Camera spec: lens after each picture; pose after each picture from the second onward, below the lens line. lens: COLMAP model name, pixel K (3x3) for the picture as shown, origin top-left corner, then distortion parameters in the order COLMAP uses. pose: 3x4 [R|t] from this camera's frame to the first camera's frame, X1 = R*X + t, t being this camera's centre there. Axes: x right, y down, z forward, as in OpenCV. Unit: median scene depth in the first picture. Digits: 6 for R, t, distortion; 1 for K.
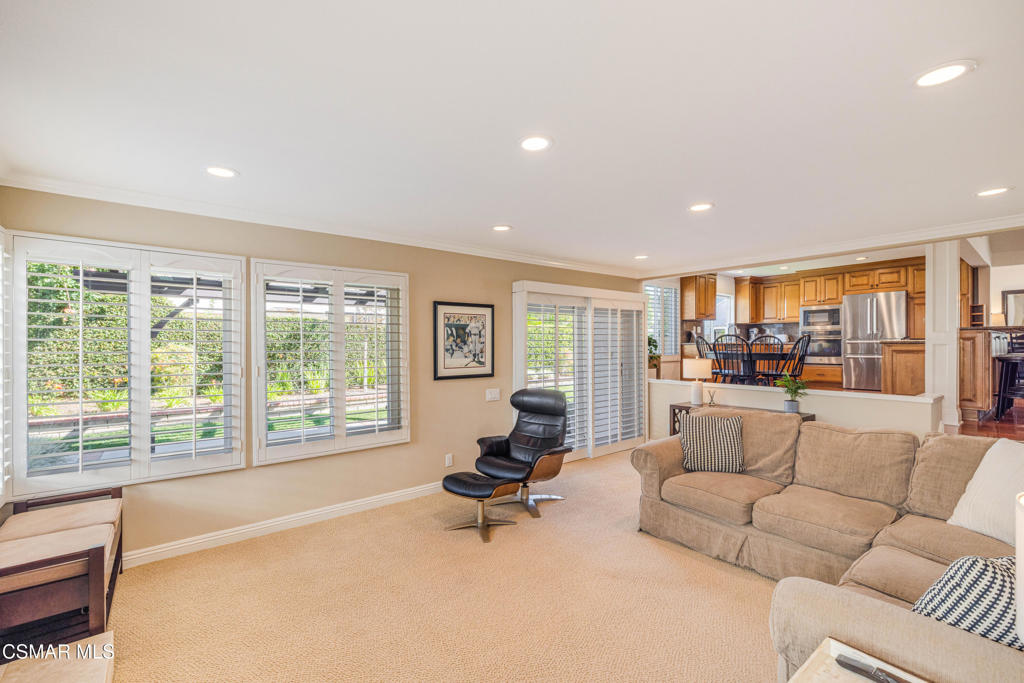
lens RADIAL K [[434.3, 0, 506.7], [0, 434.3, 342.3], [0, 0, 1]] dist [-0.001044, -0.000436]
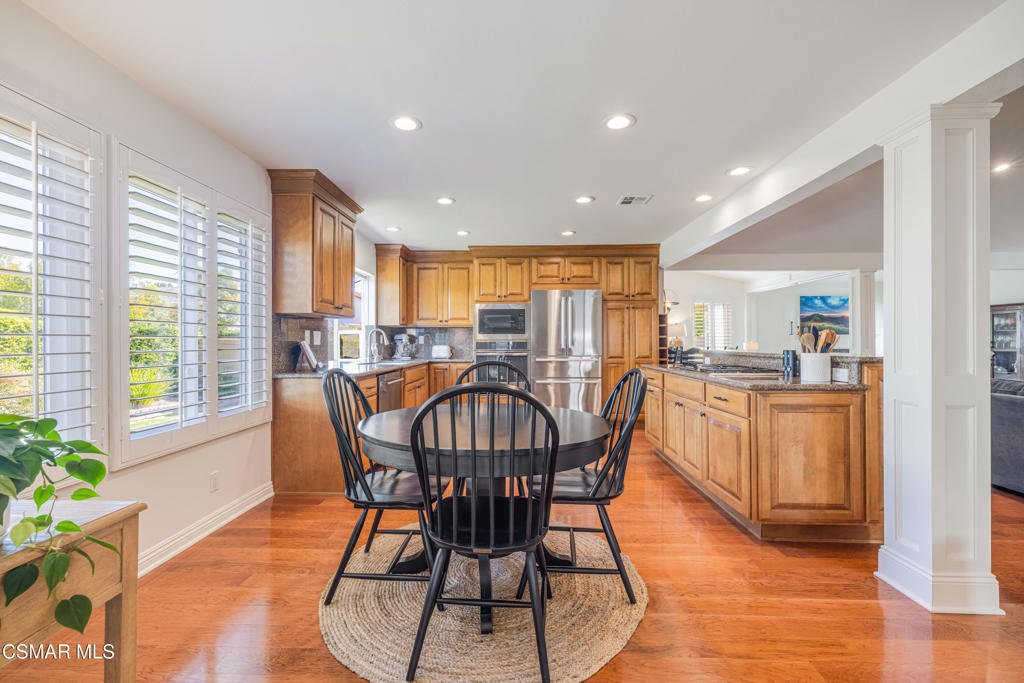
lens RADIAL K [[434.3, 0, 506.7], [0, 434.3, 342.3], [0, 0, 1]] dist [-0.001044, -0.000436]
pose [[0.645319, 0.003524, 0.763905, 0.239843], [-0.007892, 0.999967, 0.002055, -0.028204], [-0.763873, -0.007355, 0.645325, 0.590668]]
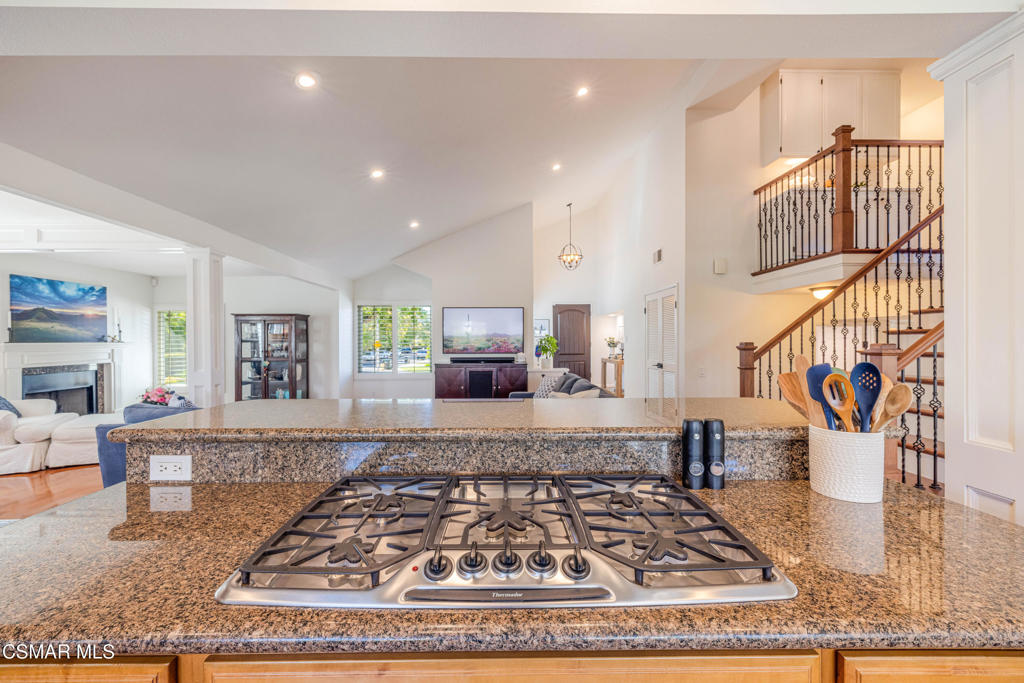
lens RADIAL K [[434.3, 0, 506.7], [0, 434.3, 342.3], [0, 0, 1]] dist [-0.001044, -0.000436]
pose [[-0.793180, 0.004237, 0.608973, 0.610076], [-0.000426, 0.999972, -0.007513, -0.046726], [-0.608987, -0.006218, -0.793156, 0.779672]]
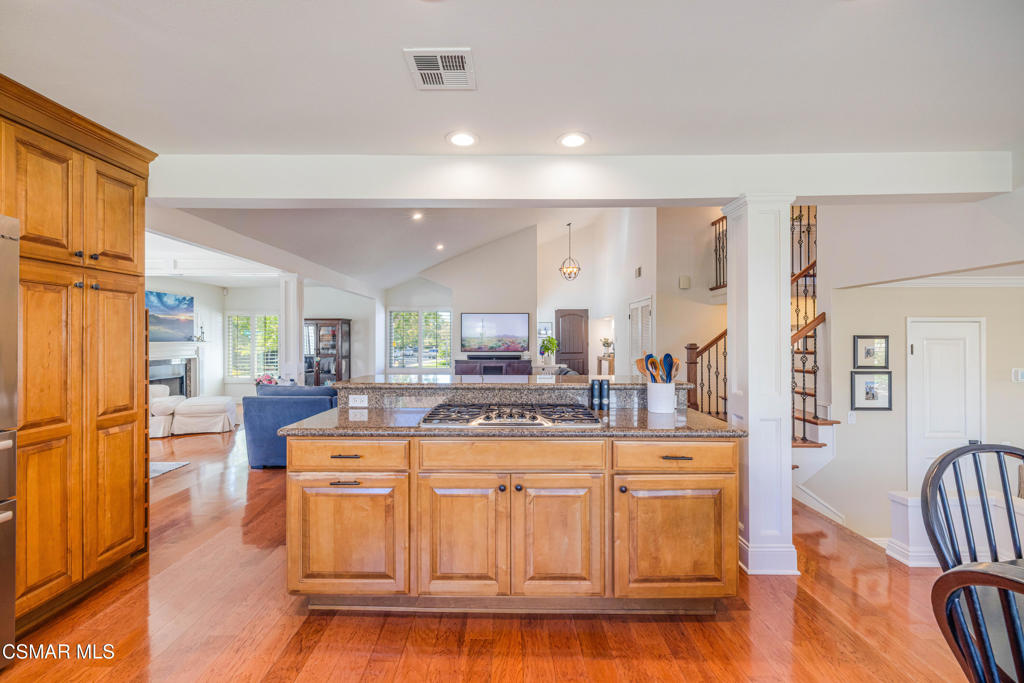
lens RADIAL K [[434.3, 0, 506.7], [0, 434.3, 342.3], [0, 0, 1]] dist [-0.001044, -0.000436]
pose [[-0.780220, 0.000585, 0.625505, 0.508444], [-0.003960, 0.999975, -0.005875, -0.047261], [-0.625492, -0.007061, -0.780198, 0.907427]]
